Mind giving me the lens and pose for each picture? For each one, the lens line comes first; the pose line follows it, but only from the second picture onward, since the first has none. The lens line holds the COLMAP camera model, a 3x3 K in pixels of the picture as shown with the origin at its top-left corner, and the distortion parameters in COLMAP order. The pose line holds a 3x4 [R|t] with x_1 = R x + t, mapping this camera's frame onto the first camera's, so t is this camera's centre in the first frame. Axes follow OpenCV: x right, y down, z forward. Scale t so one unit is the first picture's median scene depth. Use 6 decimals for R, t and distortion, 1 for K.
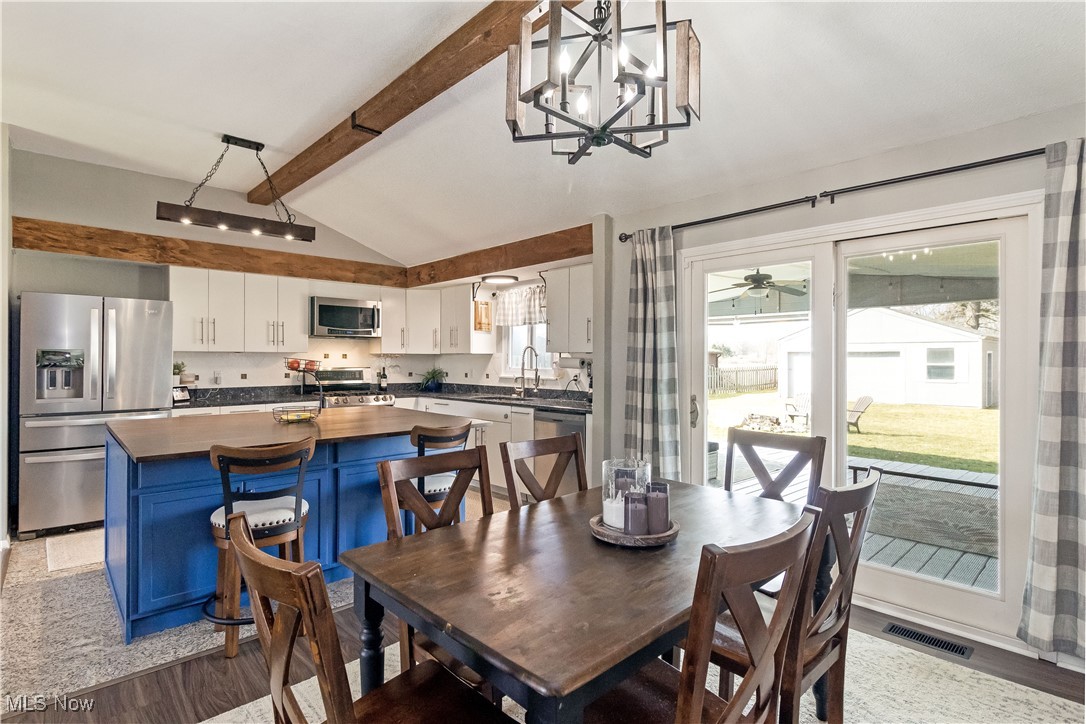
lens RADIAL K [[557.3, 0, 540.7], [0, 557.3, 360.4], [0, 0, 1]] dist [0.000209, 0.000037]
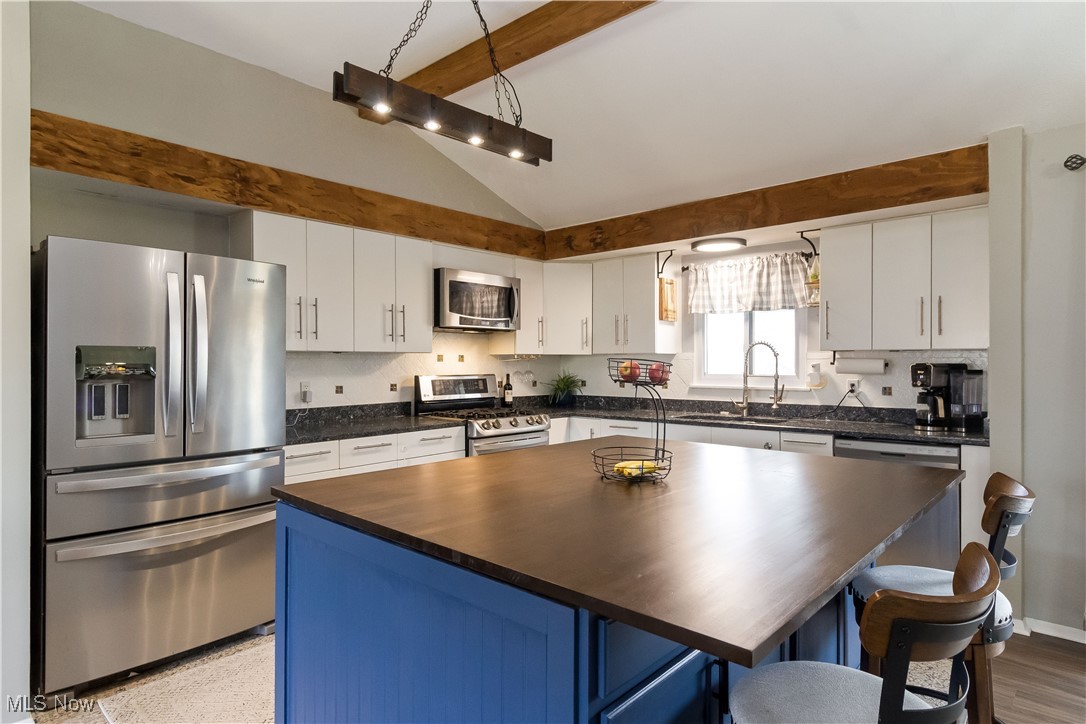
lens RADIAL K [[618.6, 0, 541.6], [0, 618.6, 363.3], [0, 0, 1]] dist [-0.000093, 0.000667]
pose [[0.996151, -0.005444, 0.087481, -0.360958], [0.005531, 0.999984, -0.000750, -0.000066], [-0.087475, 0.001231, 0.996166, 0.262215]]
